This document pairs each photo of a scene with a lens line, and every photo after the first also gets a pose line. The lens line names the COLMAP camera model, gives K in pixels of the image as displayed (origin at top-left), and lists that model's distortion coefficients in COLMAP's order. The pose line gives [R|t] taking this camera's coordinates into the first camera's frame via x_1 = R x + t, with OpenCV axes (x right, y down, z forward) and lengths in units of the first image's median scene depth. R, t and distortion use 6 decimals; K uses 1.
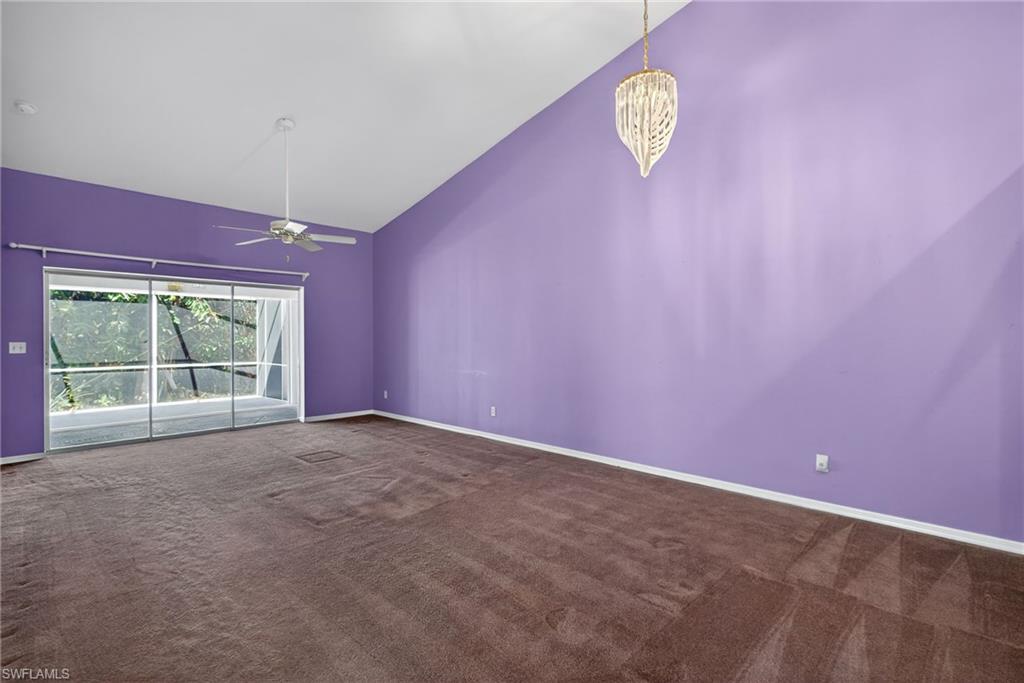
lens RADIAL K [[462.2, 0, 512.0], [0, 462.2, 341.5], [0, 0, 1]] dist [0.012849, -0.000079]
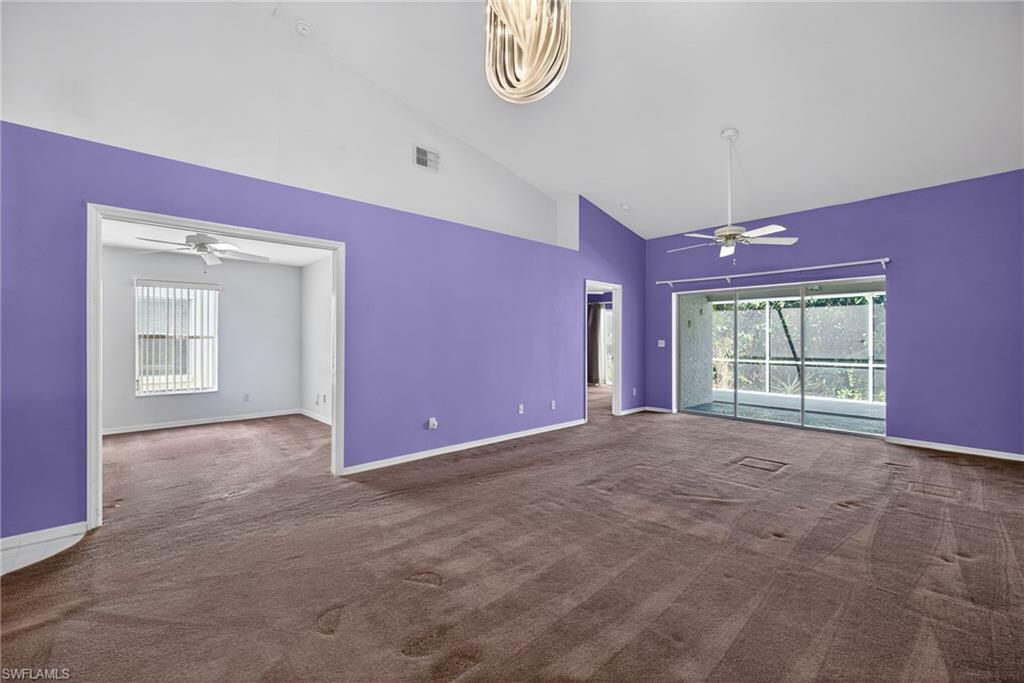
lens RADIAL K [[430.1, 0, 515.2], [0, 430.1, 339.7], [0, 0, 1]] dist [0.010923, -0.000254]
pose [[-0.054475, 0.004438, -0.998505, 0.370717], [-0.008278, 0.999954, 0.004896, -0.002770], [0.998481, 0.008532, -0.054435, 0.415349]]
